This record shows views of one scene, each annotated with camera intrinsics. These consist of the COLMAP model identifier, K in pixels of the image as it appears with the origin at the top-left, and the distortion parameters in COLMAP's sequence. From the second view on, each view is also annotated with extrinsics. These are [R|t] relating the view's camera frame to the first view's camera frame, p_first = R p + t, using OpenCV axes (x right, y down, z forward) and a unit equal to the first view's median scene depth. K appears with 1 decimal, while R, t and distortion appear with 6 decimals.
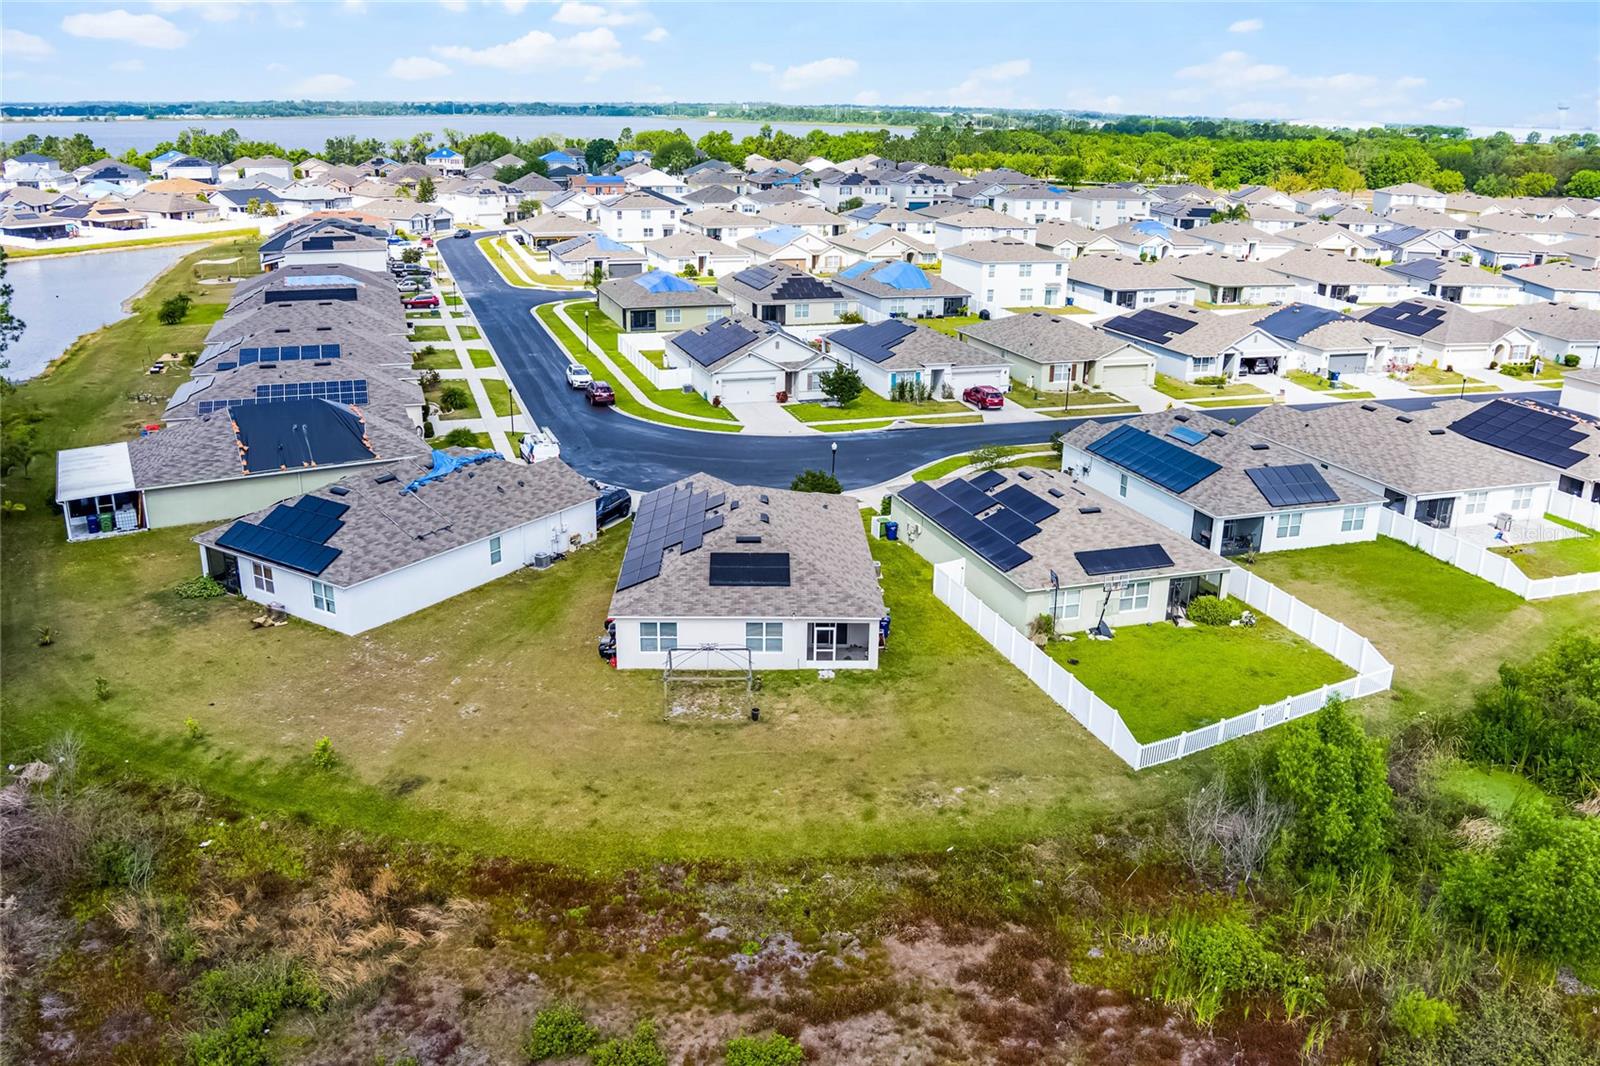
lens RADIAL K [[1341.7, 0, 800.0], [0, 1341.7, 533.0], [0, 0, 1]] dist [-0.054270, 0.003317]
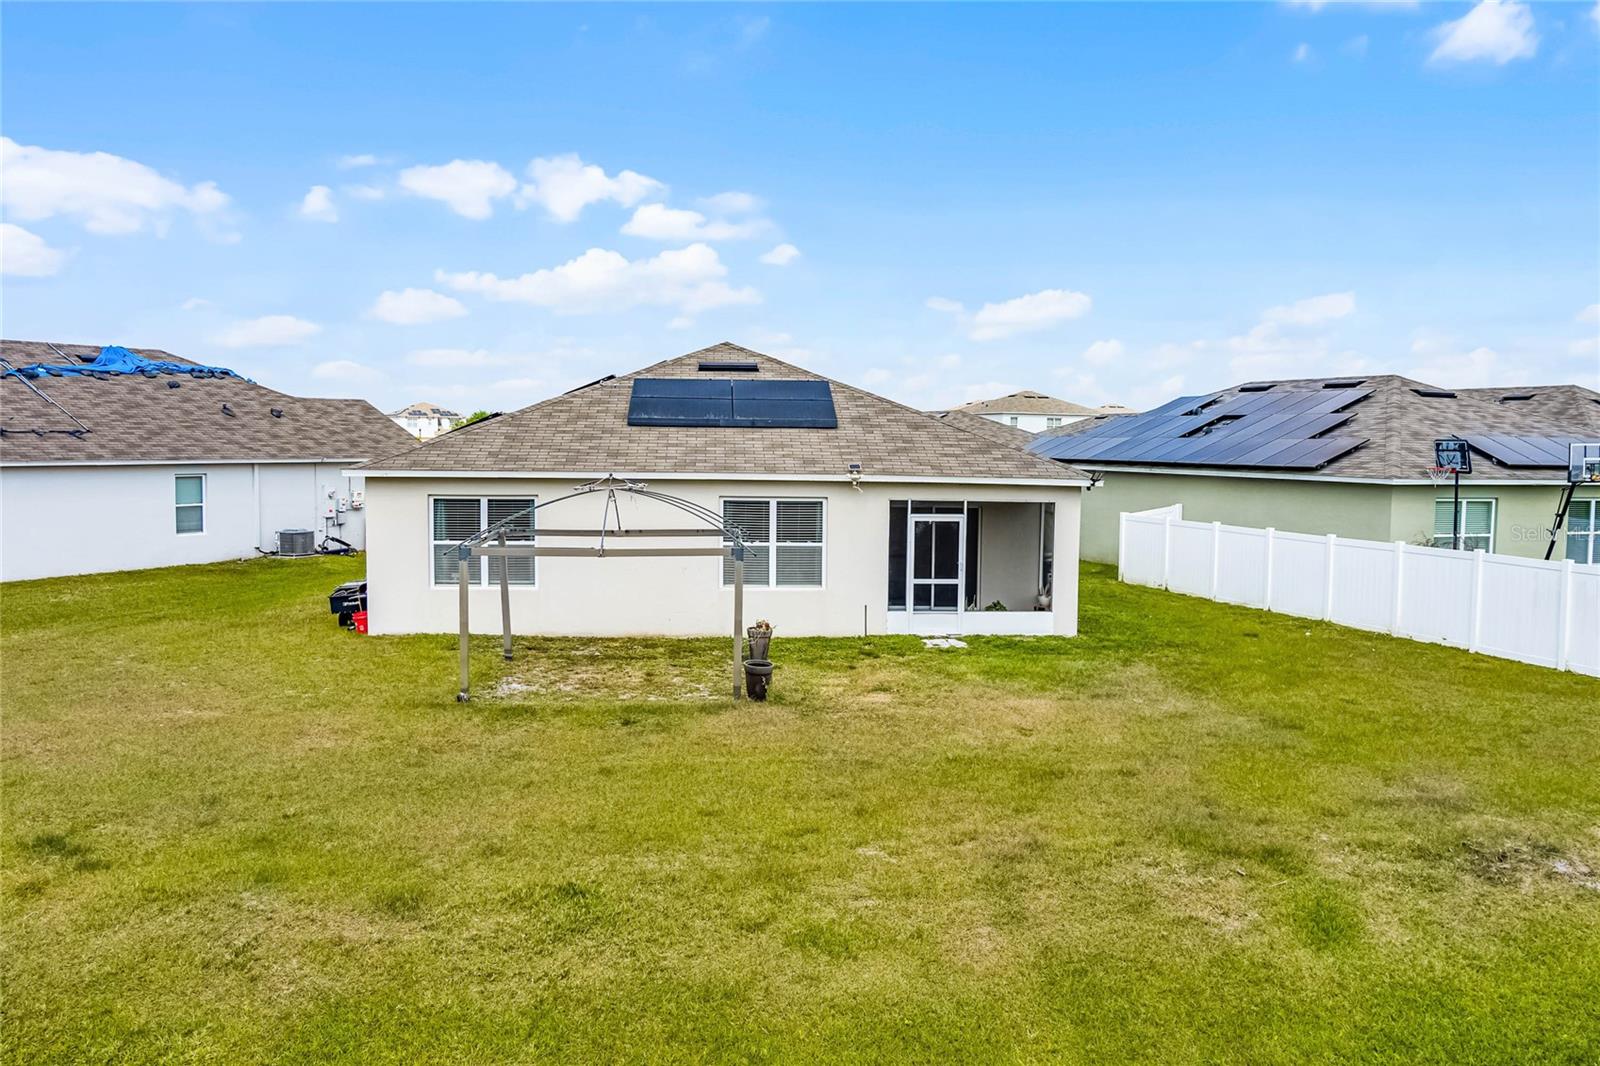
lens RADIAL K [[1341.7, 0, 800.0], [0, 1341.7, 533.0], [0, 0, 1]] dist [-0.054270, 0.003317]
pose [[0.999519, -0.008149, 0.029906, -0.032228], [0.015023, 0.971289, -0.237429, 0.173334], [-0.027113, 0.237764, 0.970945, 0.683166]]
